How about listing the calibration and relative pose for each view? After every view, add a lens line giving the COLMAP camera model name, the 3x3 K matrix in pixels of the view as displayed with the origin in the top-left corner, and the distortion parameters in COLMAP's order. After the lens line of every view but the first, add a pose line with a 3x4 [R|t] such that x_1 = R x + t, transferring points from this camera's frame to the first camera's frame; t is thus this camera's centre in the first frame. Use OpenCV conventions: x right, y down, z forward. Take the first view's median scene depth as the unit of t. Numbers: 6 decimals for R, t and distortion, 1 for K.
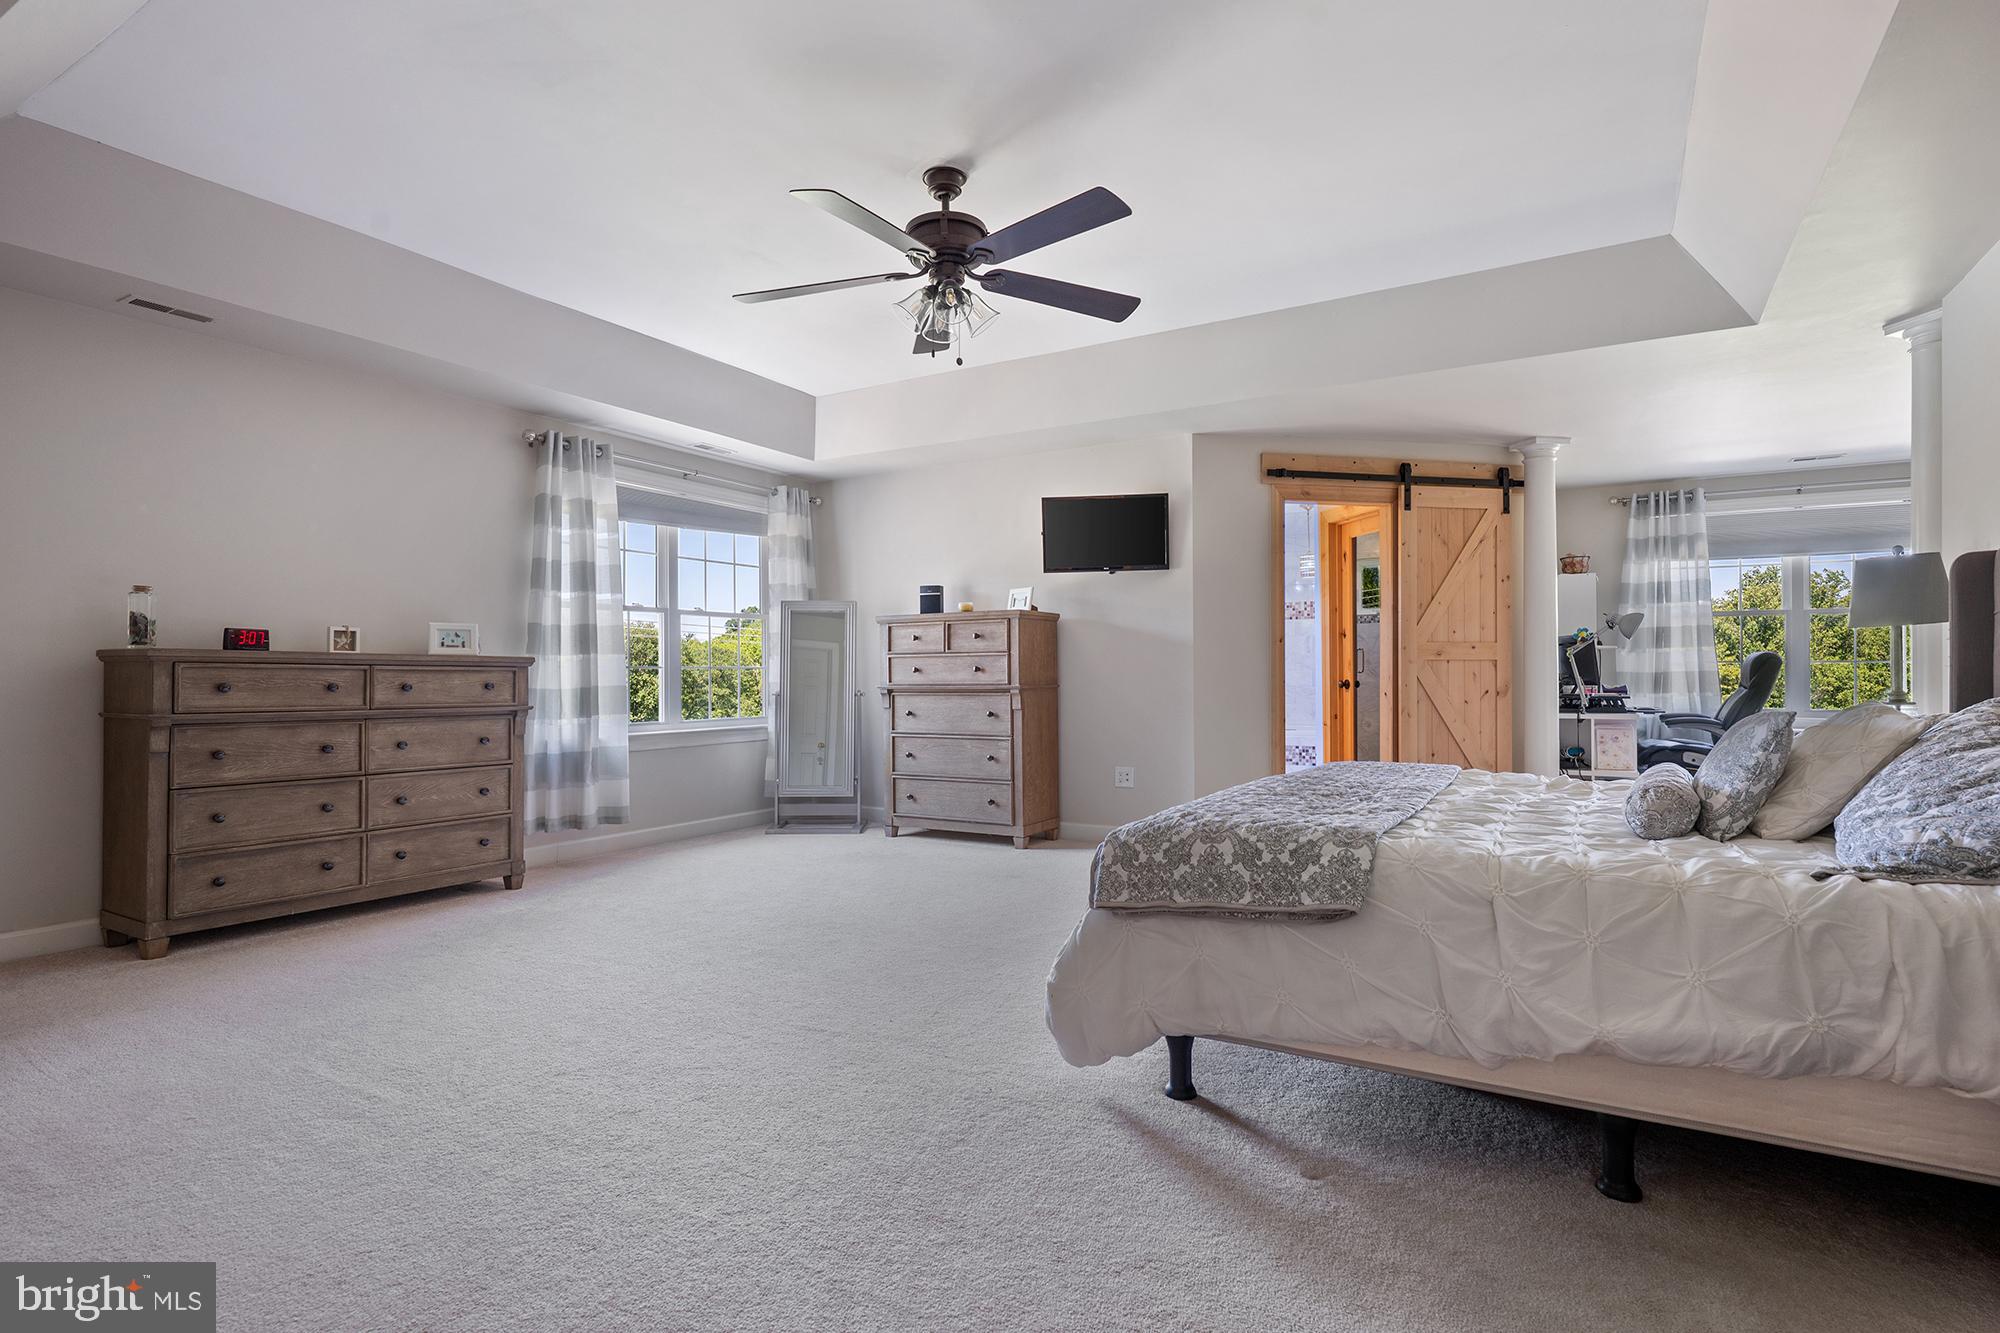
lens RADIAL K [[1015.0, 0, 994.2], [0, 1015.0, 672.7], [0, 0, 1]] dist [0.001245, -0.000502]
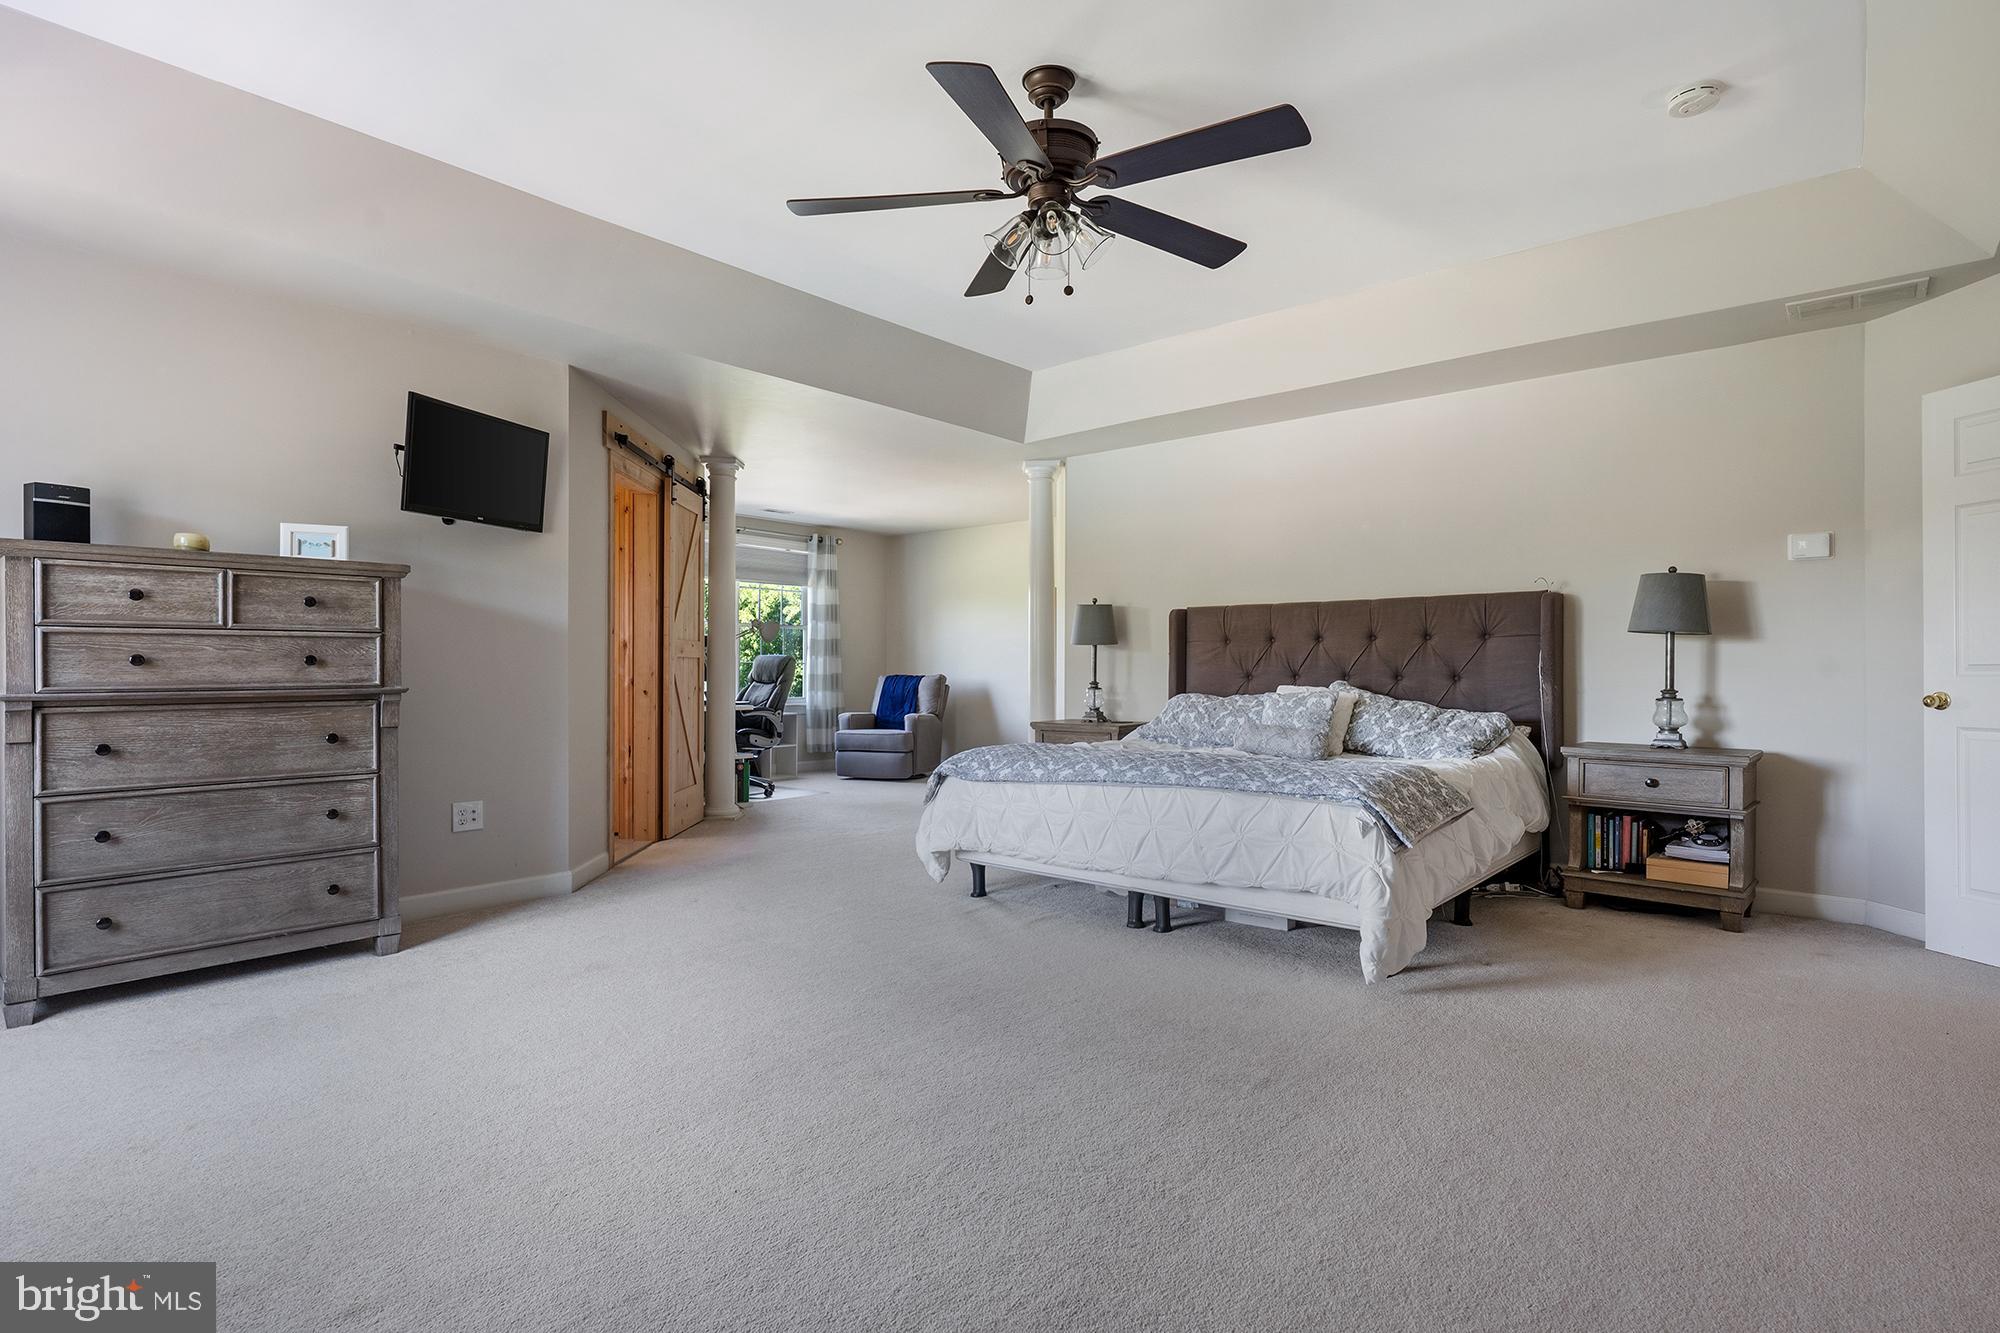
lens RADIAL K [[1015.0, 0, 1003.9], [0, 1015.0, 672.8], [0, 0, 1]] dist [0.001245, -0.000502]
pose [[0.154526, 0.001067, 0.987988, -0.517984], [-0.003831, 0.999993, -0.000480, 0.002292], [-0.987981, -0.003711, 0.154529, 0.530396]]
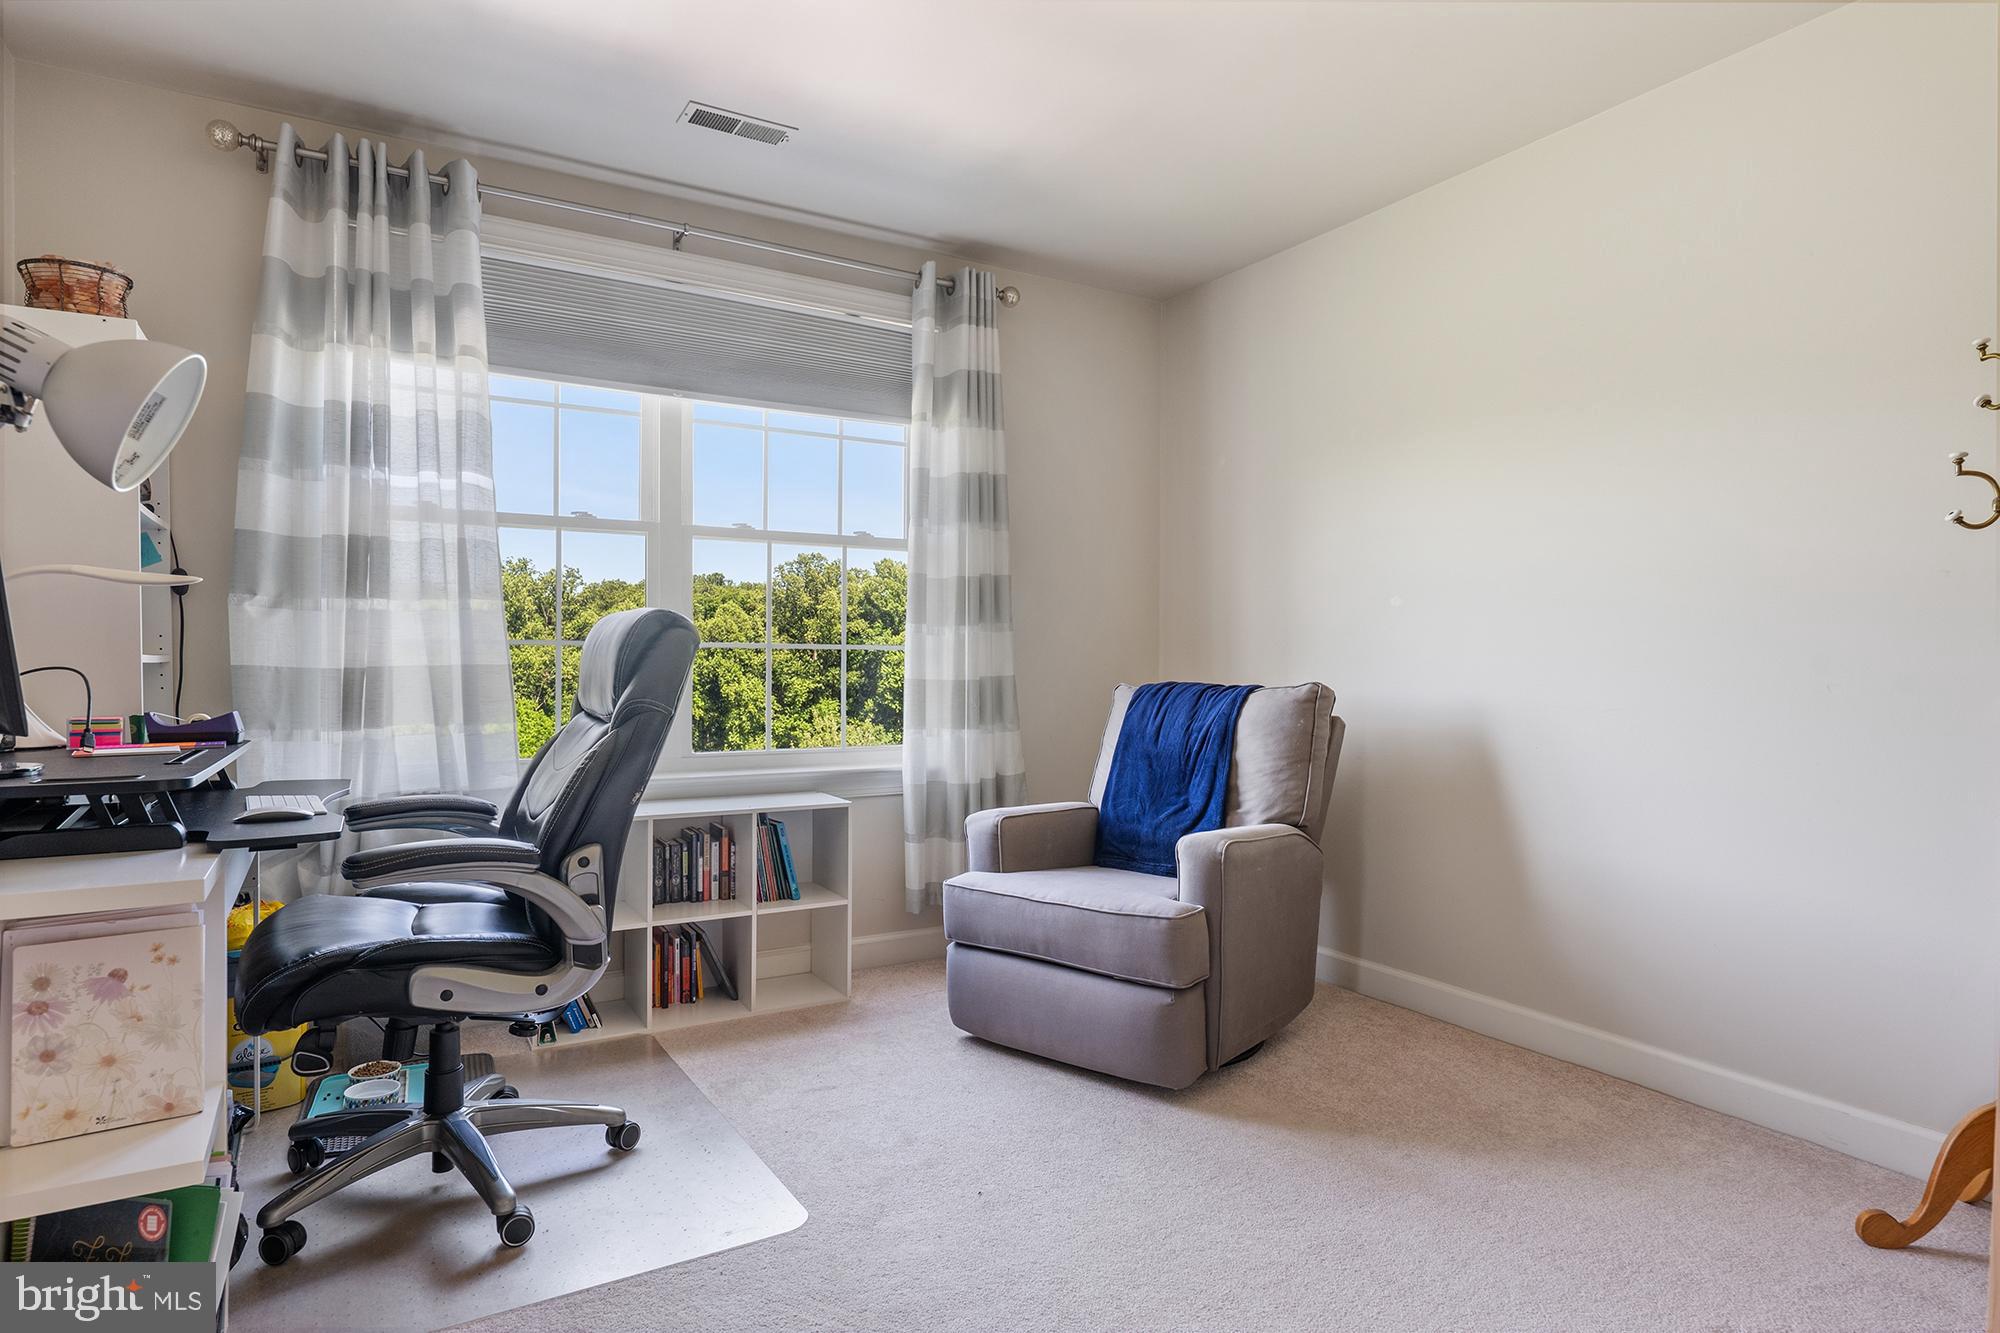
lens RADIAL K [[1067.3, 0, 993.0], [0, 1067.3, 662.3], [0, 0, 1]] dist [0.001008, 0.000195]
pose [[0.478238, 0.002805, 0.878226, 0.530582], [-0.004476, 0.999990, -0.000756, -0.004195], [-0.878219, -0.003569, 0.478246, 0.768297]]
